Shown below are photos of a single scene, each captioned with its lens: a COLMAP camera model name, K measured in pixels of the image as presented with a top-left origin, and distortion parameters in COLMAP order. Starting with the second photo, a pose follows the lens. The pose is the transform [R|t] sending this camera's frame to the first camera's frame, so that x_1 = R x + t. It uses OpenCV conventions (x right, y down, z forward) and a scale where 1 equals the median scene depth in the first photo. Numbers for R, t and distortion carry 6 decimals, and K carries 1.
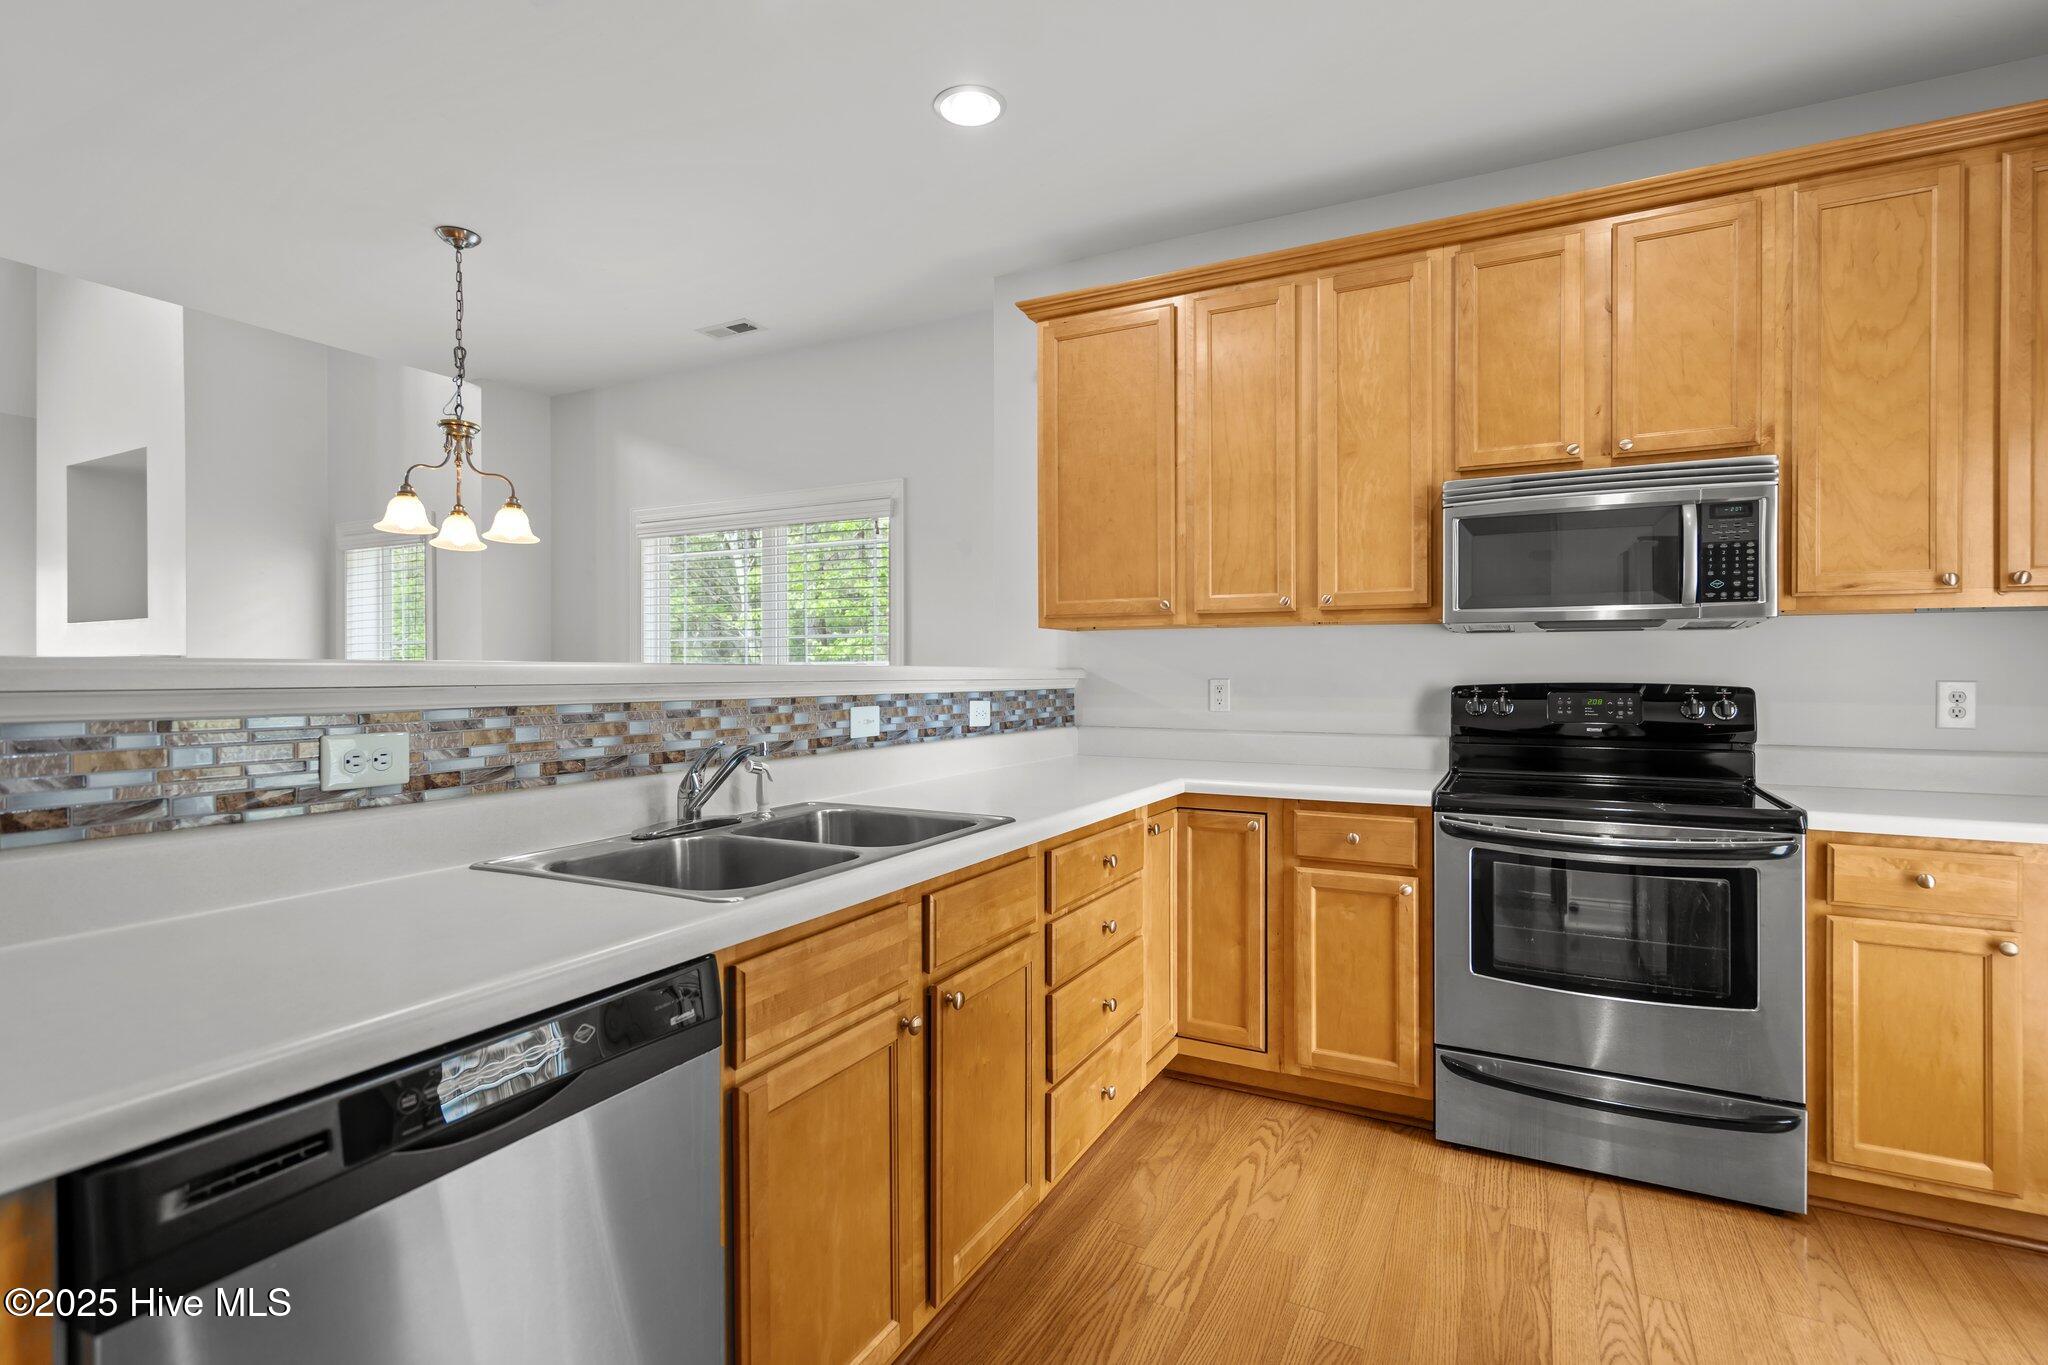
lens RADIAL K [[993.6, 0, 1022.6], [0, 993.6, 674.5], [0, 0, 1]] dist [-0.001962, 0.001685]
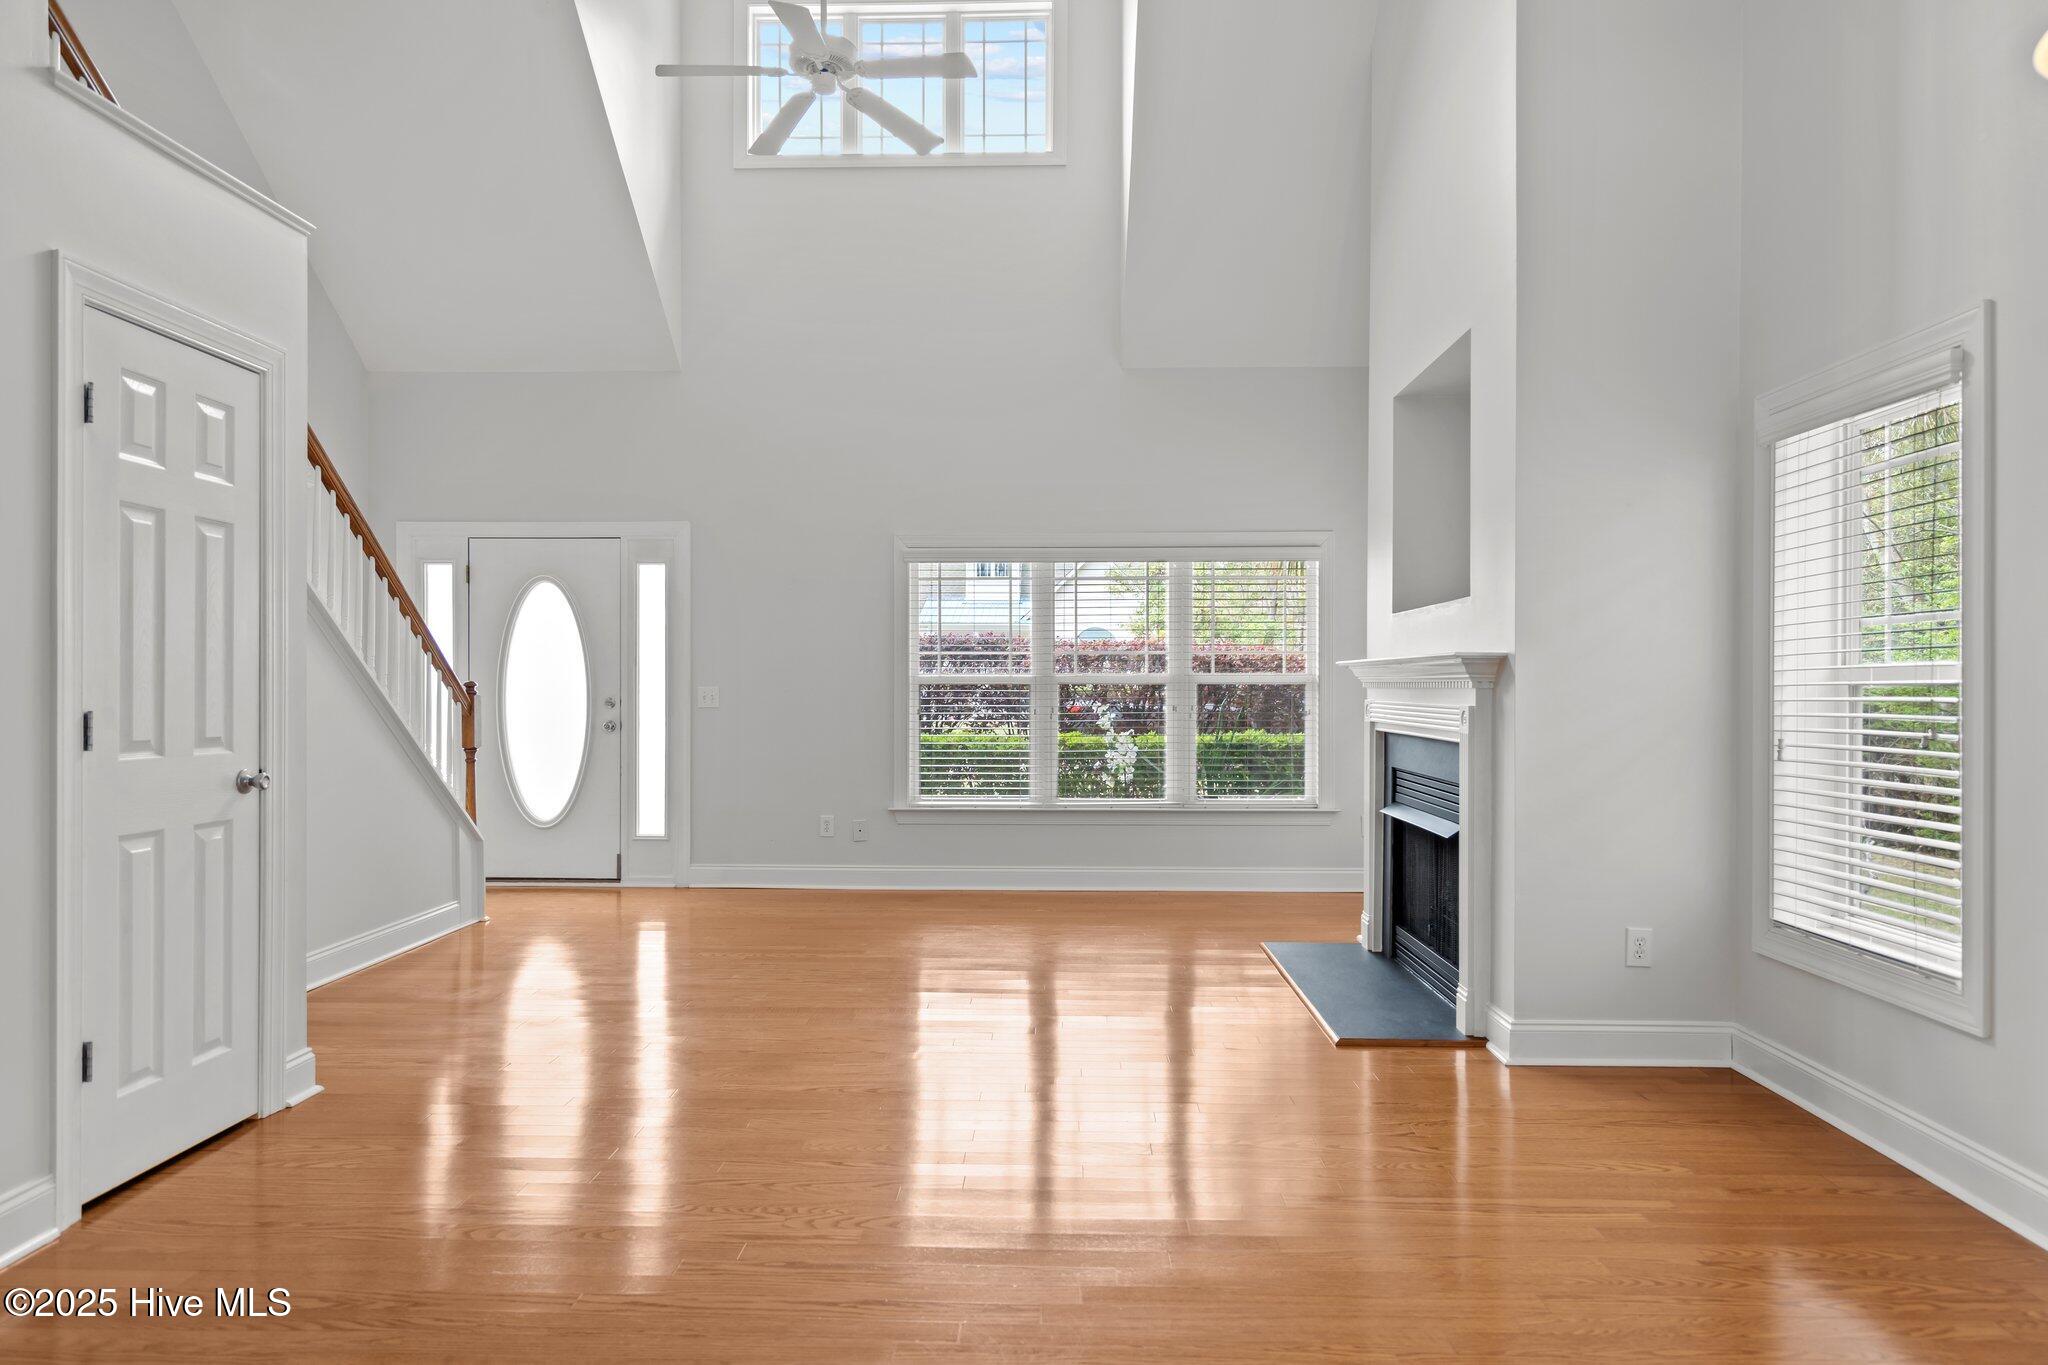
lens RADIAL K [[1222.3, 0, 1026.1], [0, 1222.3, 675.8], [0, 0, 1]] dist [0.016739, 0.000212]
pose [[0.443013, -0.005551, -0.896498, -0.628938], [-0.004288, 0.999956, -0.008311, 0.008363], [0.896505, 0.007526, 0.442970, 0.825774]]
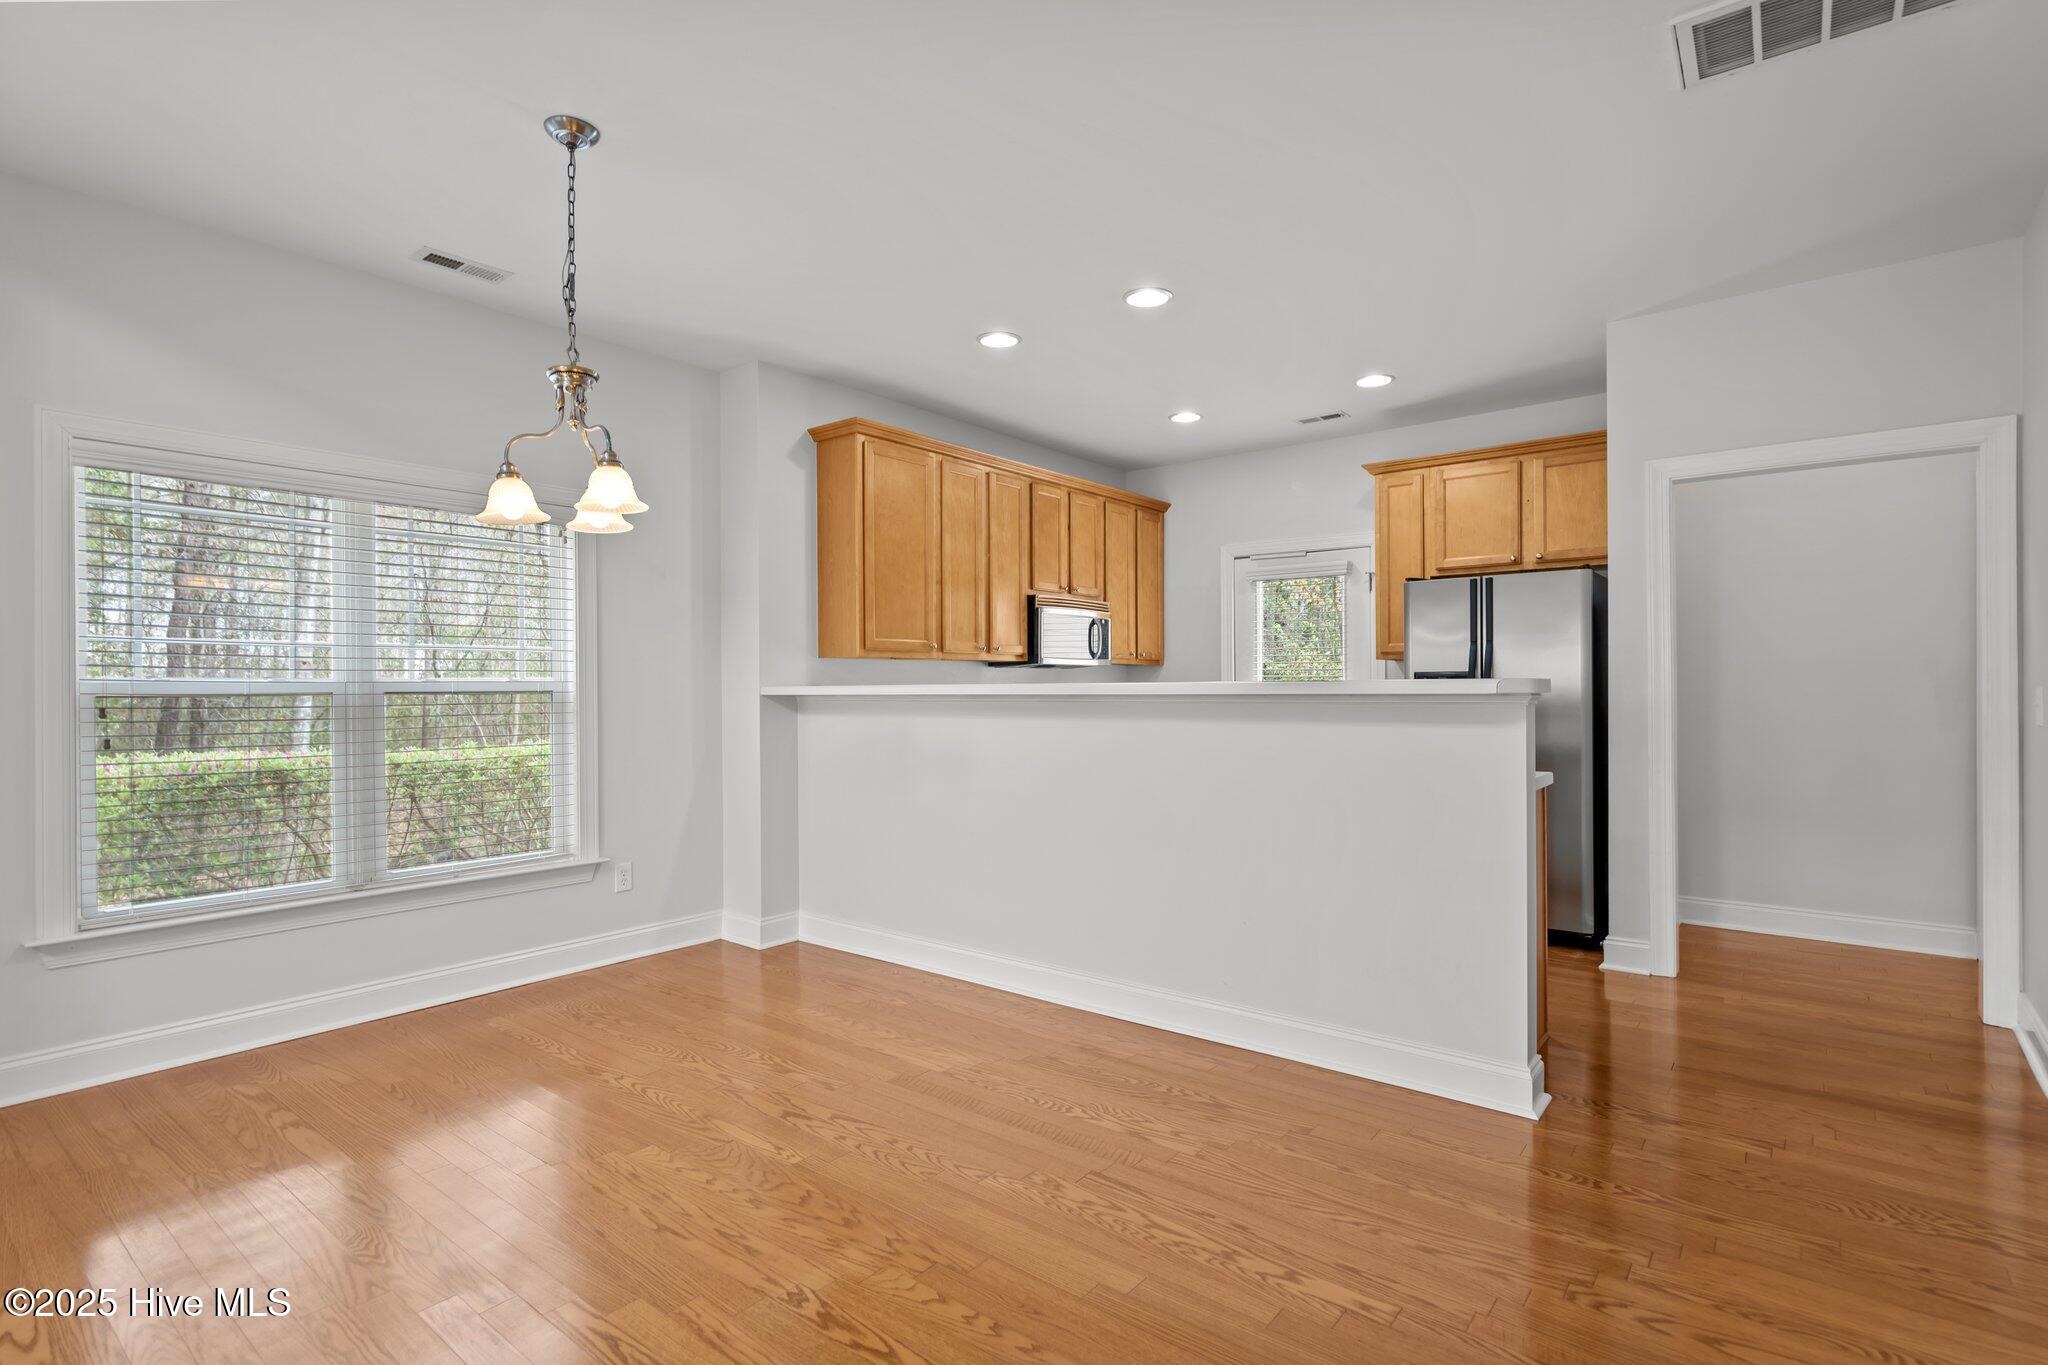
lens RADIAL K [[993.6, 0, 1035.4], [0, 993.6, 686.5], [0, 0, 1]] dist [-0.001962, 0.001685]
pose [[0.179646, 0.003661, 0.983725, -1.730819], [0.007772, 0.999957, -0.005141, 0.005405], [-0.983701, 0.008569, 0.179610, 0.688516]]
